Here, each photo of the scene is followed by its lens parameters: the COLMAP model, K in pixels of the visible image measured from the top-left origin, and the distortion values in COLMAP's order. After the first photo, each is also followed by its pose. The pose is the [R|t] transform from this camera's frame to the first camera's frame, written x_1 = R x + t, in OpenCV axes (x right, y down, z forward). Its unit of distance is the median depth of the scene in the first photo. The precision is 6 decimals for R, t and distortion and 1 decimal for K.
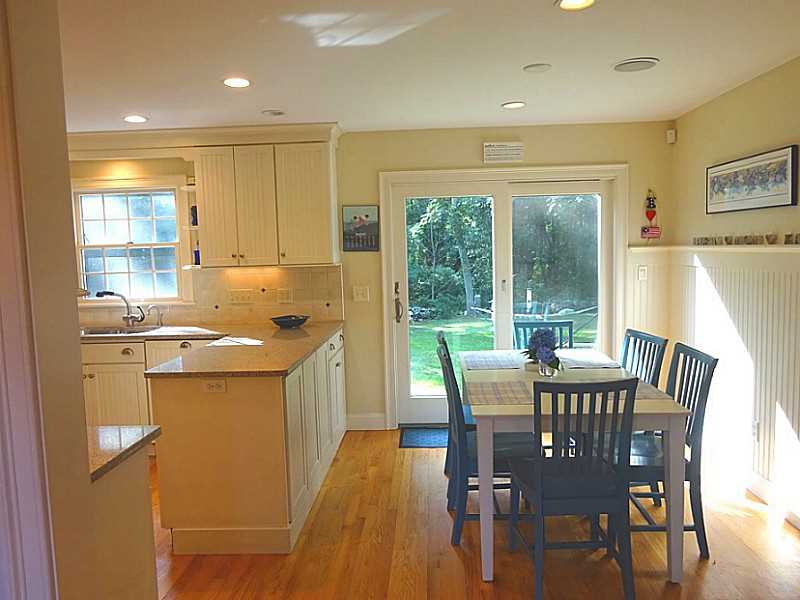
lens RADIAL K [[590.9, 0, 397.4], [0, 590.9, 298.7], [0, 0, 1]] dist [0.007866, -0.011772]
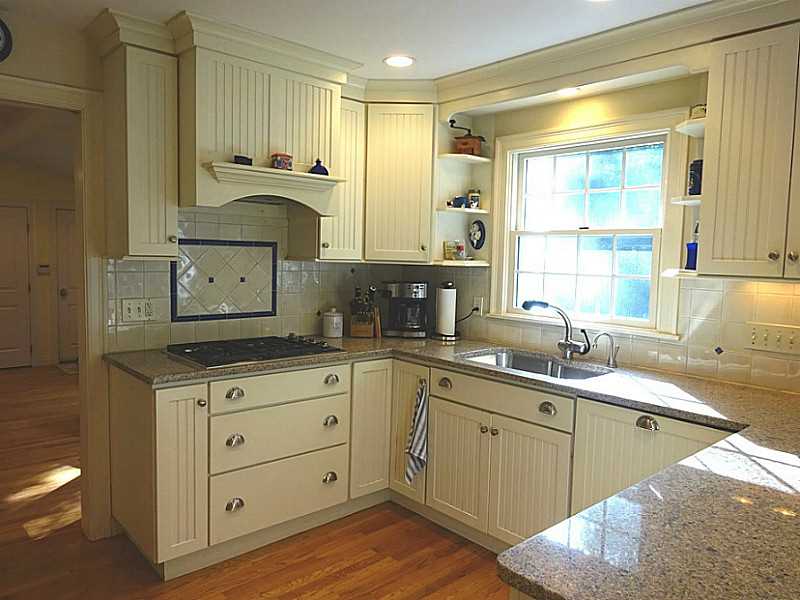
lens RADIAL K [[590.9, 0, 397.4], [0, 590.9, 298.7], [0, 0, 1]] dist [0.007866, -0.011772]
pose [[0.705026, 0.102111, -0.701792, -0.143519], [-0.103735, 0.993785, 0.040383, -0.024741], [0.701554, 0.044330, 0.711236, 0.424445]]
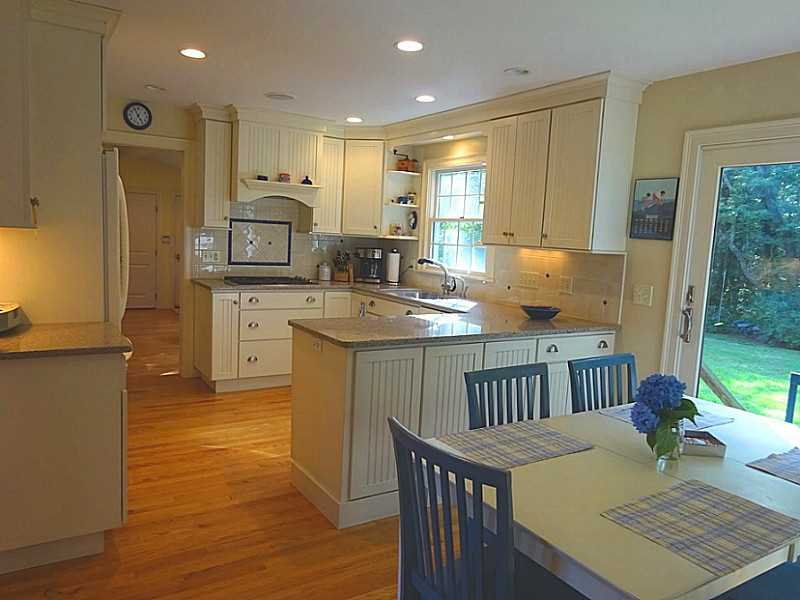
lens RADIAL K [[590.9, 0, 397.4], [0, 590.9, 298.7], [0, 0, 1]] dist [0.007866, -0.011772]
pose [[0.574394, 0.148328, -0.805028, 0.375456], [-0.134312, 0.987195, 0.086060, -0.026901], [0.807485, 0.058693, 0.586961, 0.299288]]
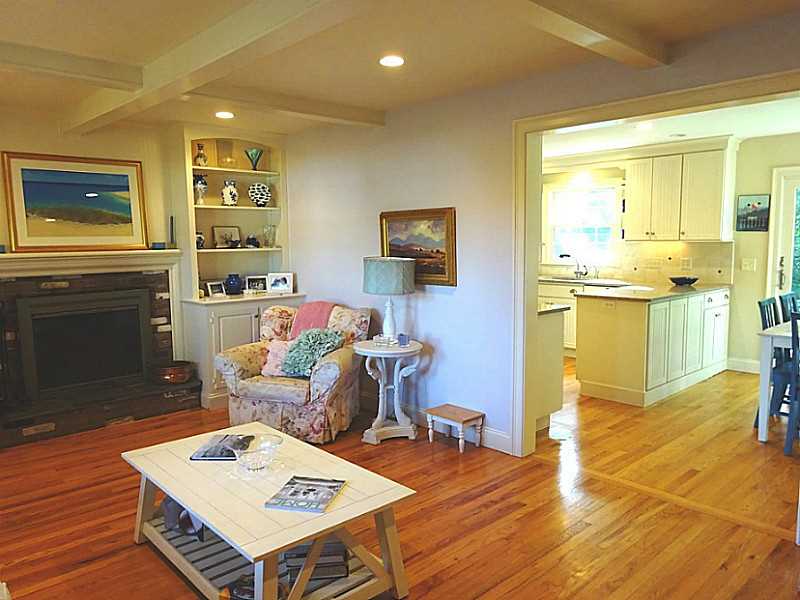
lens RADIAL K [[590.9, 0, 397.4], [0, 590.9, 298.7], [0, 0, 1]] dist [0.007866, -0.011772]
pose [[0.720975, 0.092439, -0.686768, 0.278626], [-0.067192, 0.995718, 0.063484, 0.035167], [0.689696, 0.000375, 0.724099, -0.452843]]
